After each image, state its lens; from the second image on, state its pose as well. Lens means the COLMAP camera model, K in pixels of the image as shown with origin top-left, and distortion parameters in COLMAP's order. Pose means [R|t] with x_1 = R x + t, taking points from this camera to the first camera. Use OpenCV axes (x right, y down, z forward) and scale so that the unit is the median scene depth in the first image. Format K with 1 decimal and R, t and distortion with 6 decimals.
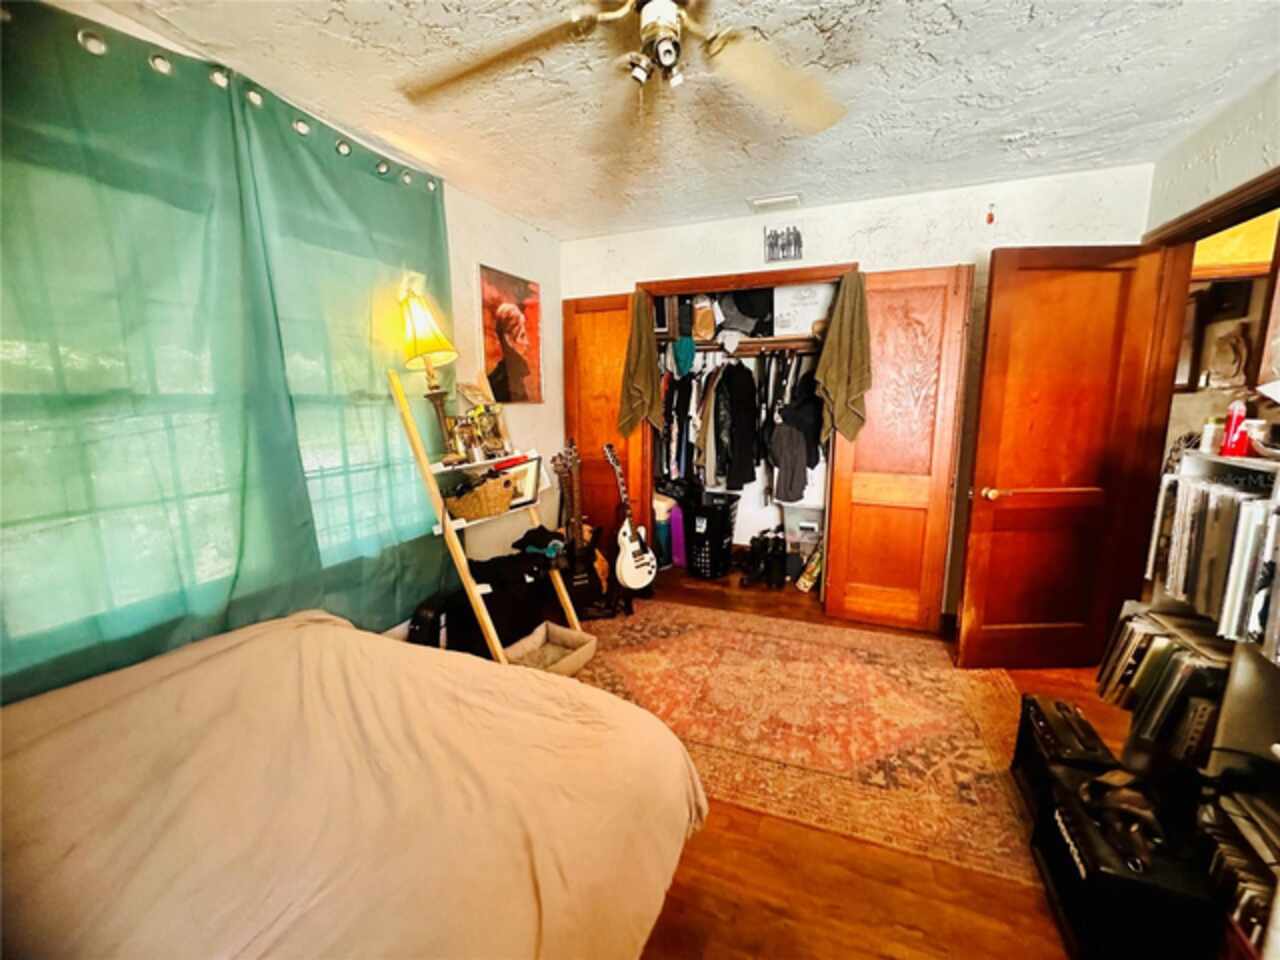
lens RADIAL K [[515.0, 0, 638.4], [0, 515.0, 479.7], [0, 0, 1]] dist [-0.002819, 0.000359]
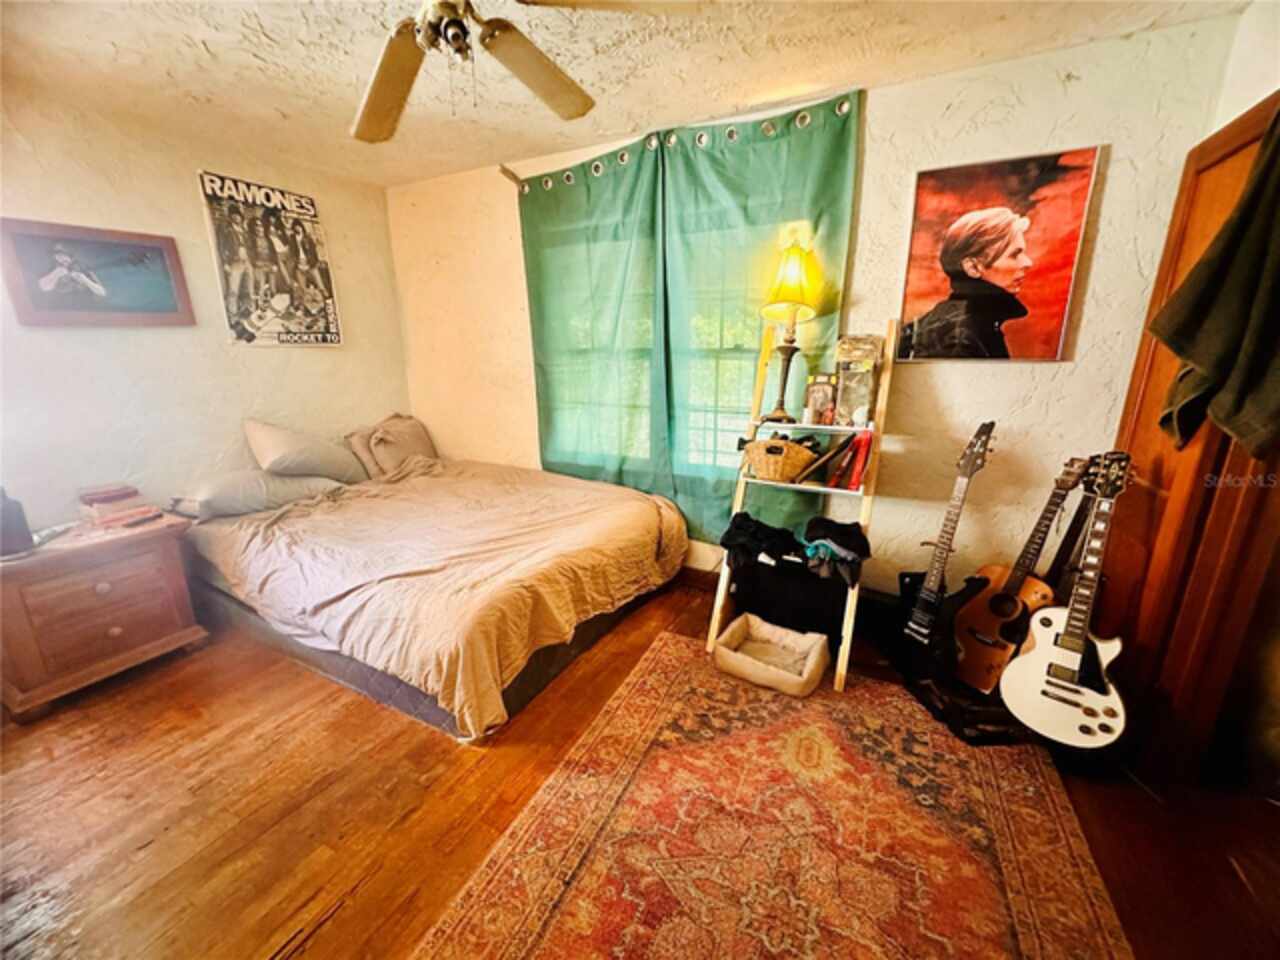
lens RADIAL K [[515.0, 0, 637.6], [0, 515.0, 478.8], [0, 0, 1]] dist [-0.002819, 0.000359]
pose [[-0.079542, 0.252289, -0.964377, 0.538060], [-0.158308, 0.951968, 0.262100, -0.118567], [0.984181, 0.173517, -0.035782, 0.669948]]
